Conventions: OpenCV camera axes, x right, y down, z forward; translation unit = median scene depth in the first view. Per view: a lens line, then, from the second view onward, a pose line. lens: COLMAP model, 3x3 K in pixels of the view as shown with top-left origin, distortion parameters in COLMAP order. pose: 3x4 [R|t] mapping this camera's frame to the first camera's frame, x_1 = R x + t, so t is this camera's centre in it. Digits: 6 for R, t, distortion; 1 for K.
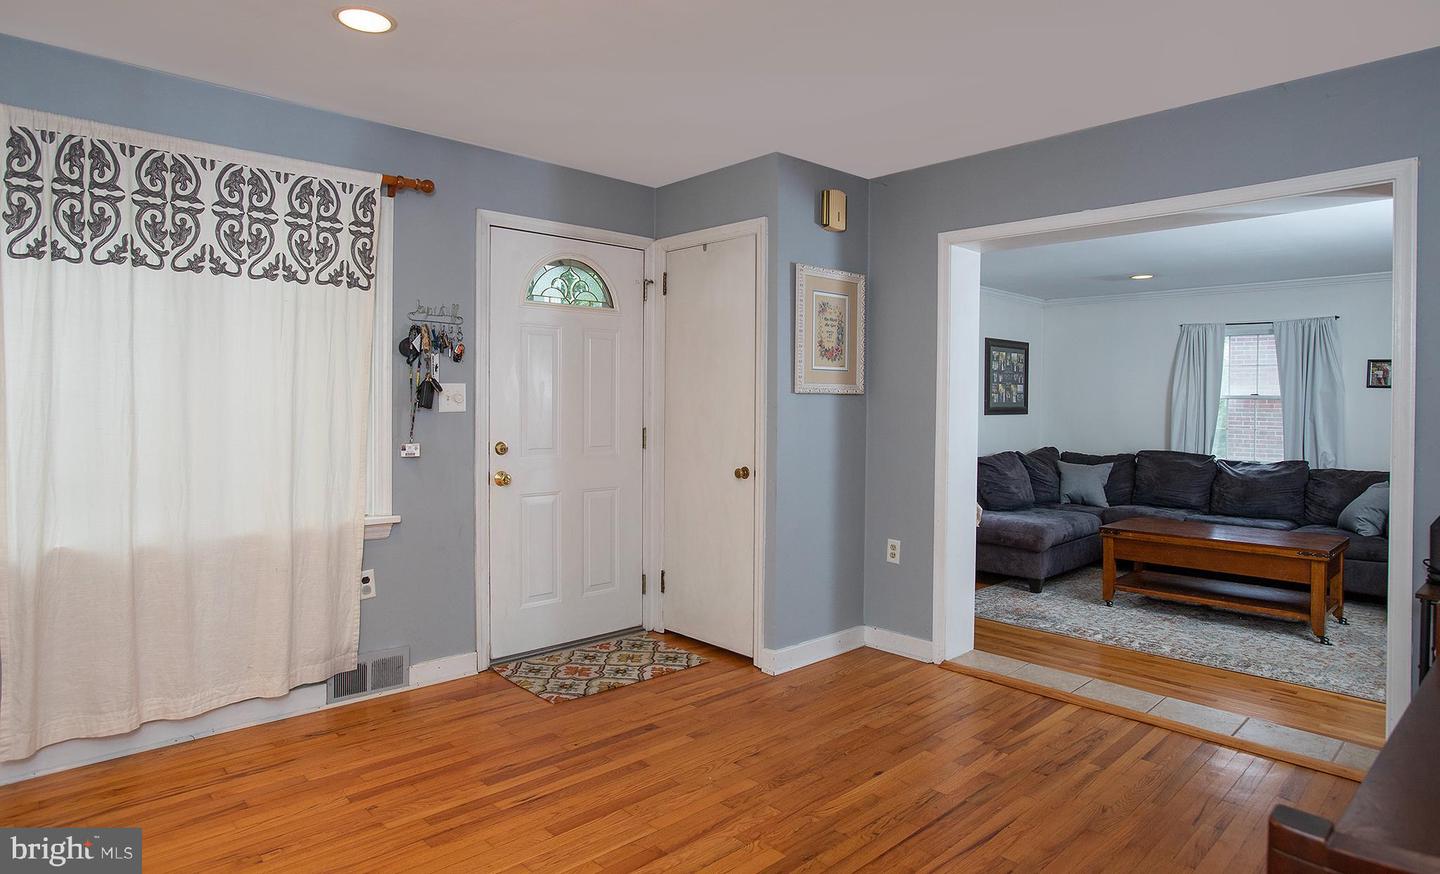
lens RADIAL K [[780.9, 0, 725.0], [0, 780.9, 420.8], [0, 0, 1]] dist [-0.006421, 0.000576]
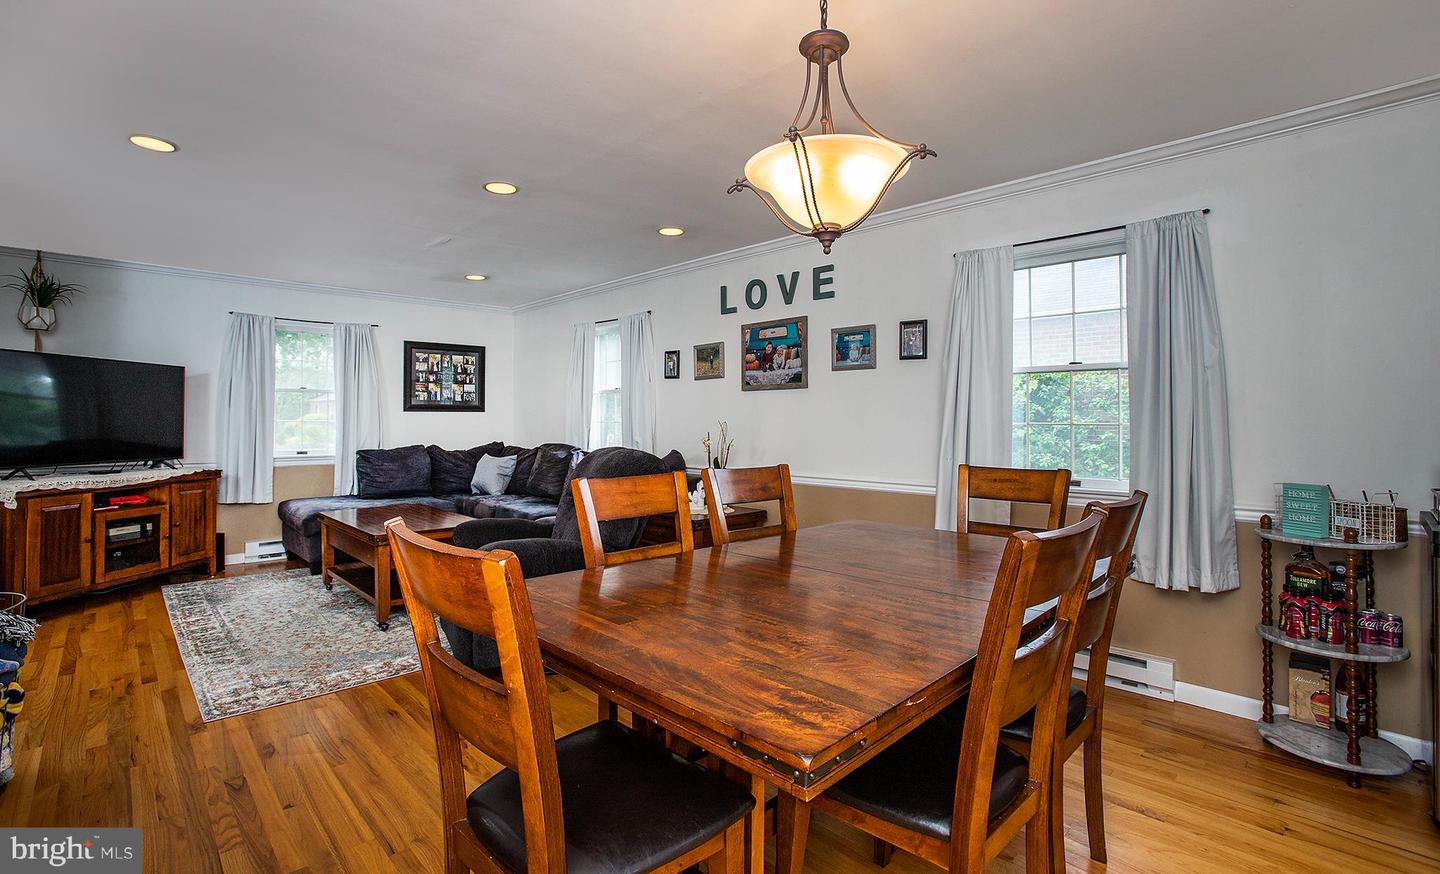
lens RADIAL K [[648.7, 0, 654.9], [0, 648.7, 409.9], [0, 0, 1]] dist [0.005925, 0.000414]
pose [[0.998756, -0.008497, -0.049129, 0.747580], [0.006592, 0.999225, -0.038811, 0.028399], [0.049421, 0.038439, 0.998038, 0.120899]]
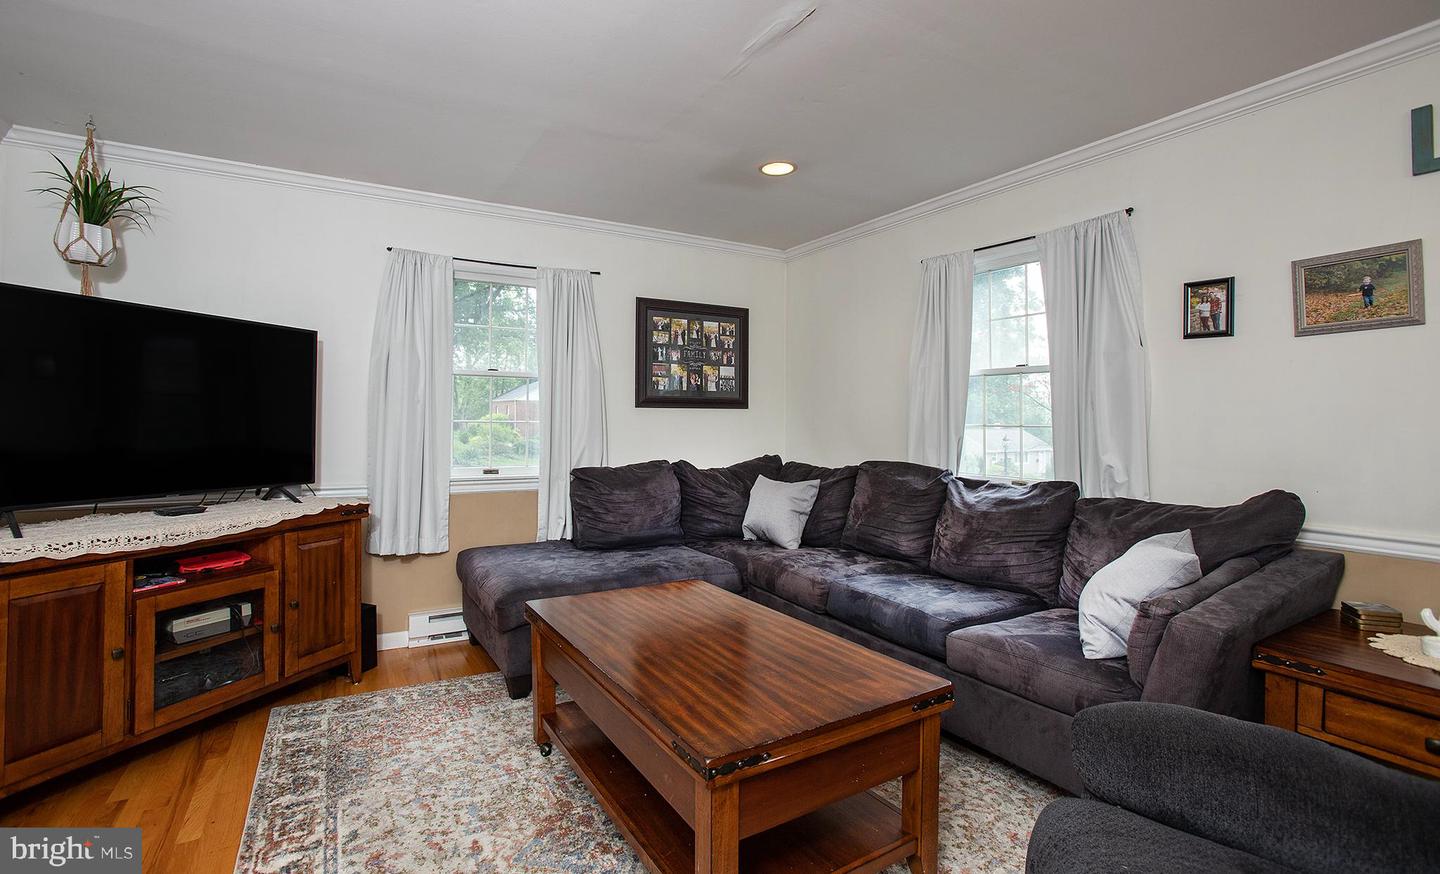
lens RADIAL K [[666.7, 0, 694.6], [0, 666.7, 400.4], [0, 0, 1]] dist [-0.023790, 0.003799]
pose [[0.971976, -0.010446, -0.234848, 0.539369], [-0.002300, 0.998542, -0.053934, 0.018696], [0.235069, 0.052963, 0.970535, 0.448257]]
